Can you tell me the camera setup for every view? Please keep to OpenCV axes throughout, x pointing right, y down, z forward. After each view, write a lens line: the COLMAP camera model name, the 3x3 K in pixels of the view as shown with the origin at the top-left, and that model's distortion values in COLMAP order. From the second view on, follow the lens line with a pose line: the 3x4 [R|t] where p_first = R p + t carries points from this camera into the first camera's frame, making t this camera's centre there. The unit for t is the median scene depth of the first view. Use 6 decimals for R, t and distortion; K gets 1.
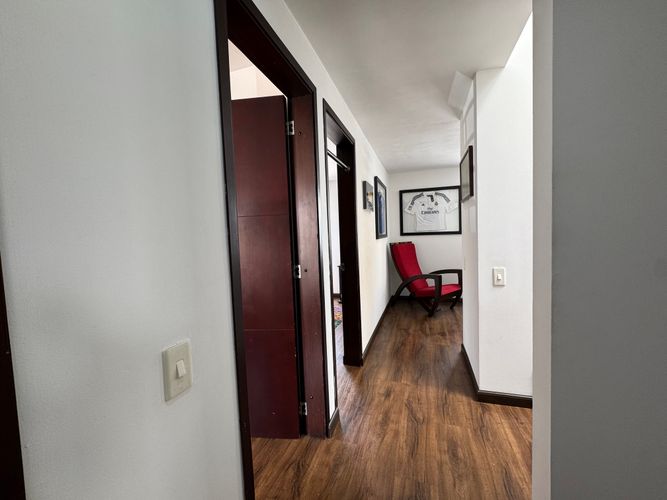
lens RADIAL K [[266.0, 0, 334.3], [0, 266.0, 250.6], [0, 0, 1]] dist [0.000164, 0.000192]
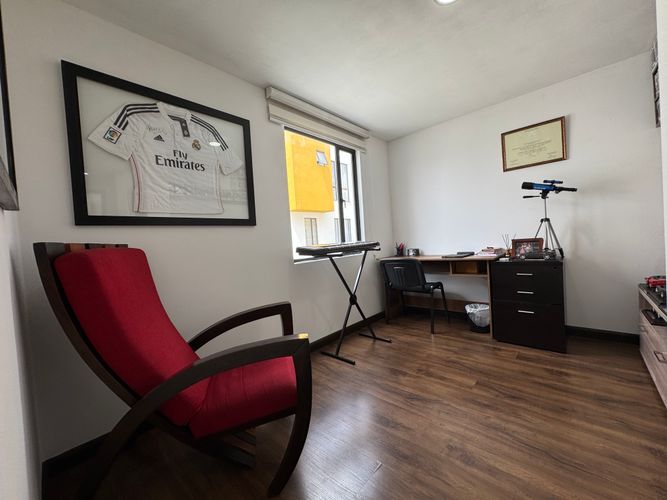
lens RADIAL K [[266.0, 0, 335.2], [0, 266.0, 246.2], [0, 0, 1]] dist [0.000164, 0.000192]
pose [[0.414339, -0.010231, 0.910065, 0.111363], [0.092569, 0.995225, -0.030957, 0.000974], [-0.905403, 0.097070, 0.413308, 0.665507]]
